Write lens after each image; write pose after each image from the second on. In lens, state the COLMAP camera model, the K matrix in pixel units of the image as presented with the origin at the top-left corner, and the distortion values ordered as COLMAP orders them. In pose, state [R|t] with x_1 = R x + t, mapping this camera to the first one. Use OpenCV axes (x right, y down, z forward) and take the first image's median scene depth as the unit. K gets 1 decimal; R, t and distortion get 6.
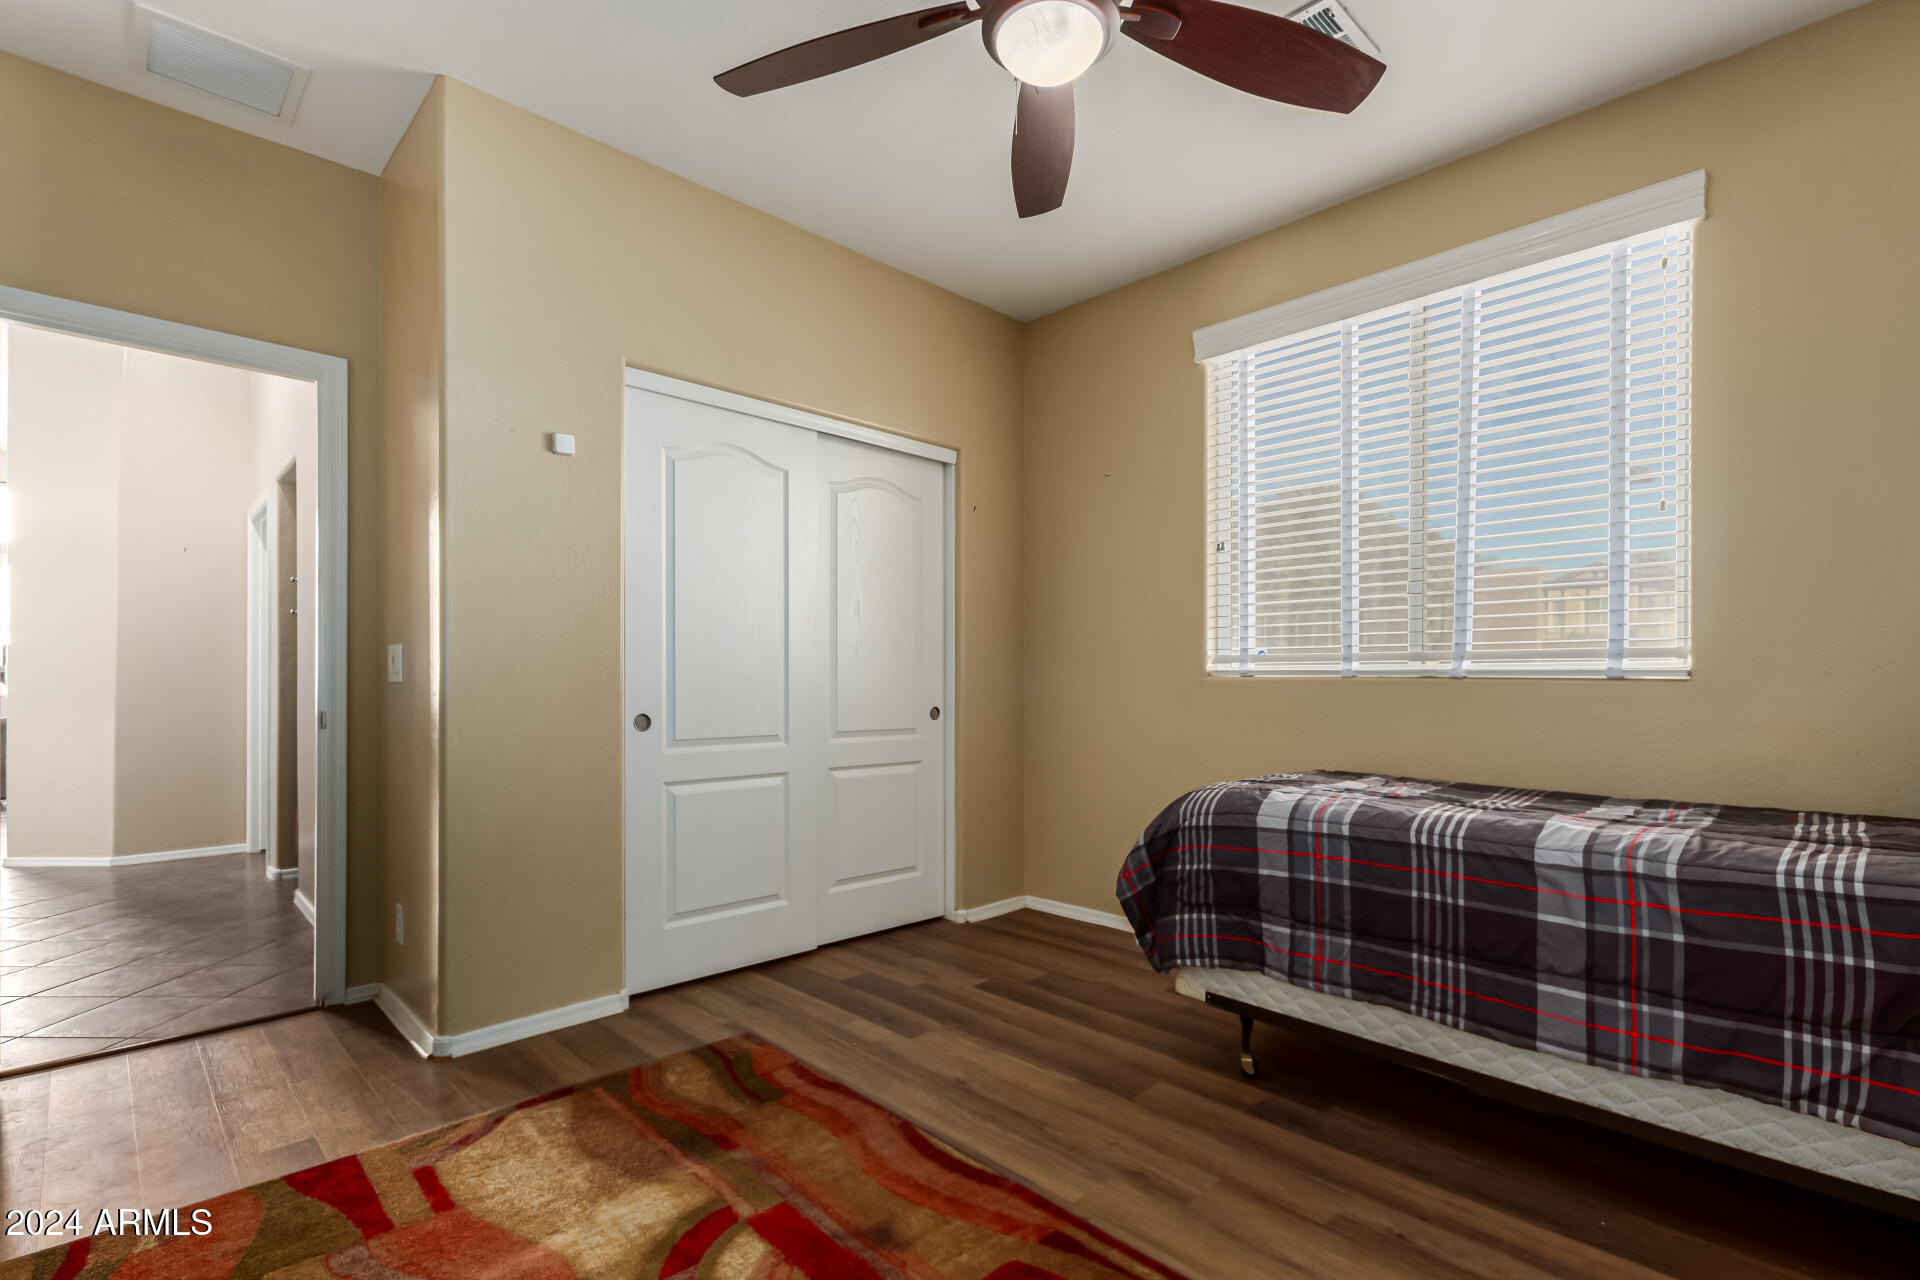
lens RADIAL K [[896.7, 0, 977.7], [0, 896.7, 699.4], [0, 0, 1]] dist [-0.001899, -0.001046]
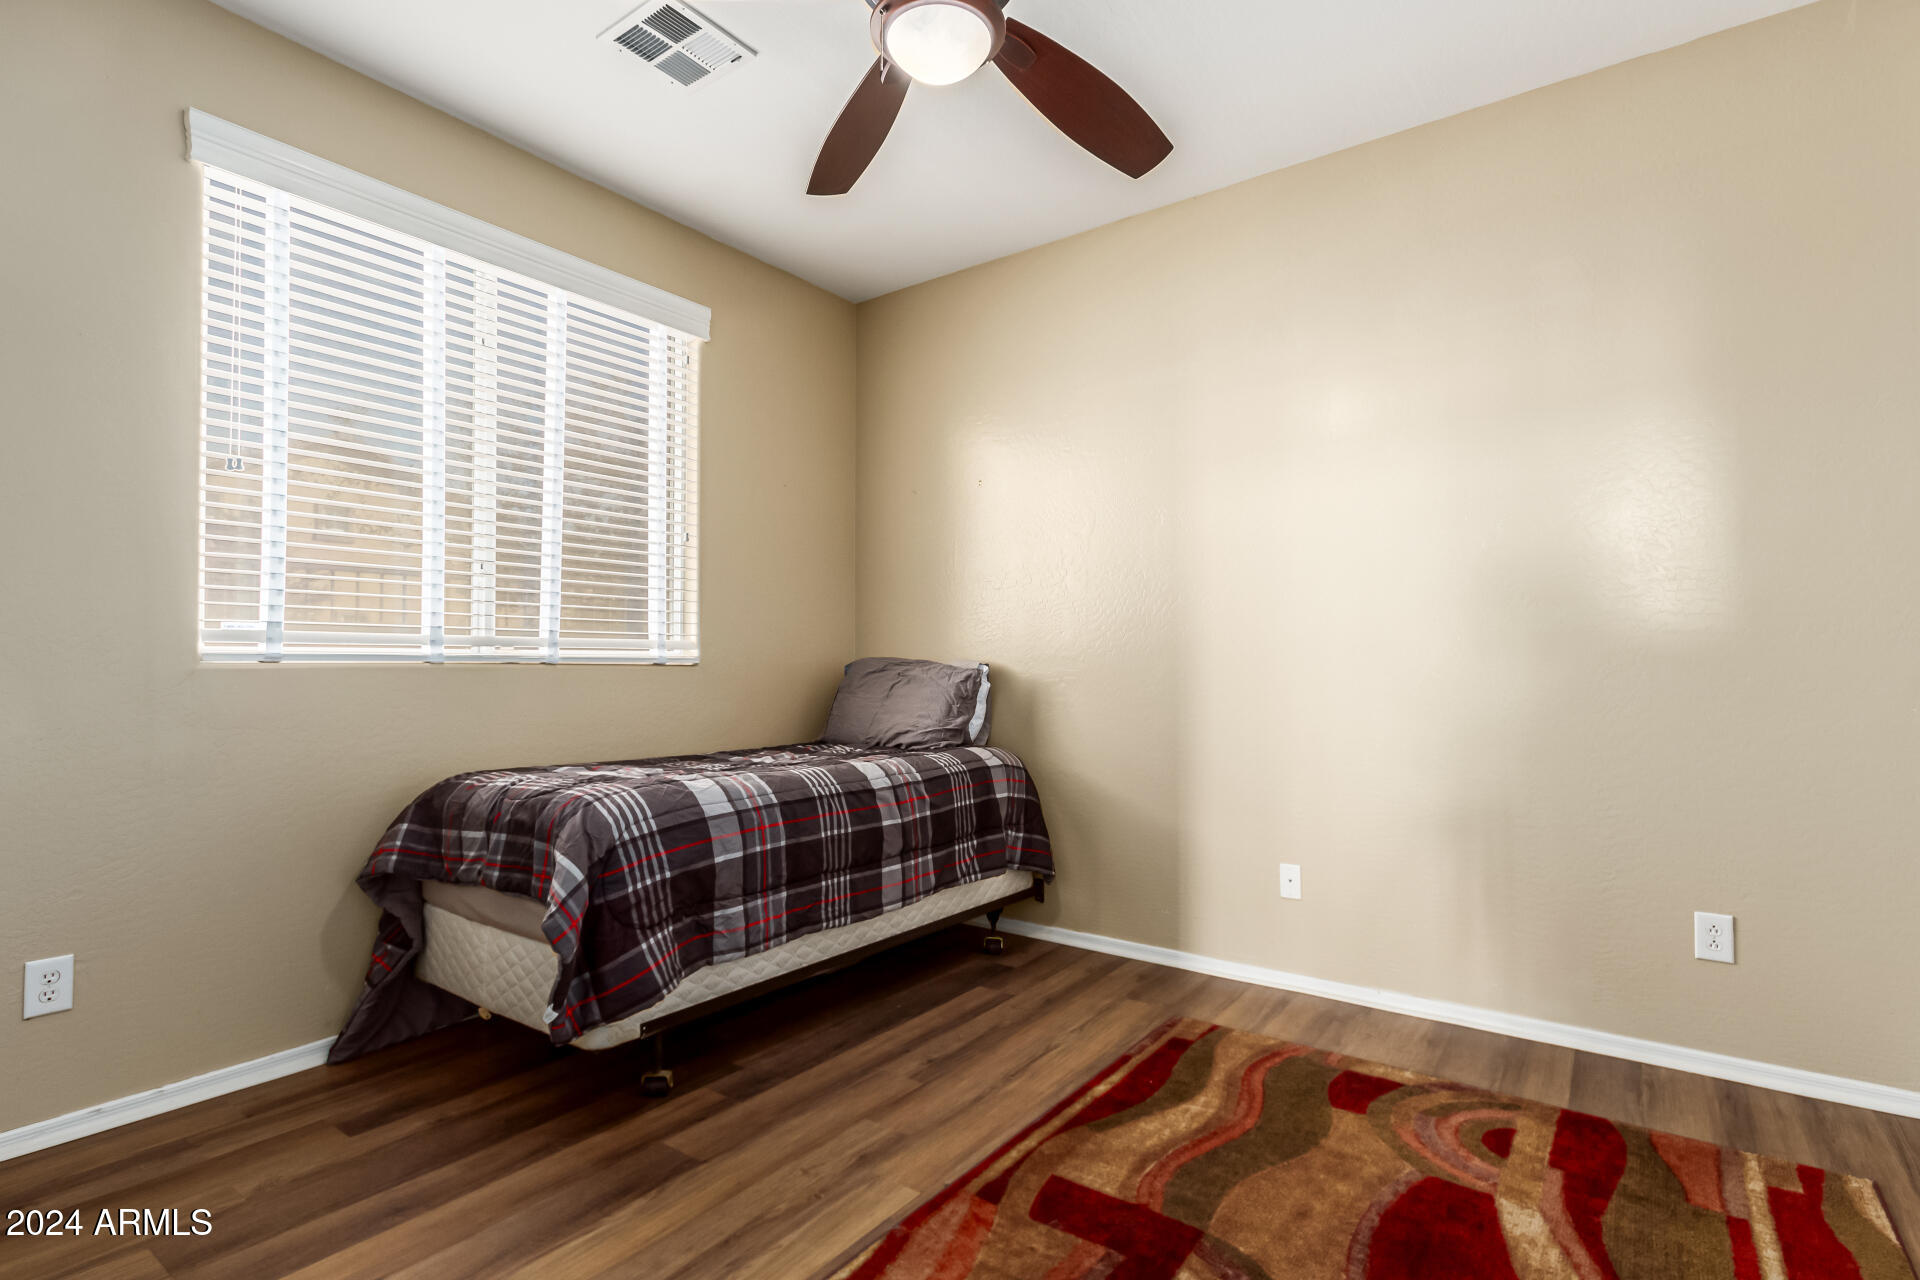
lens RADIAL K [[918.5, 0, 964.8], [0, 918.5, 663.6], [0, 0, 1]] dist [-0.000274, -0.000119]
pose [[-0.169199, 0.000995, 0.985581, -0.771351], [0.023044, 0.999730, 0.002947, -0.022981], [-0.985312, 0.023210, -0.169176, 0.944544]]
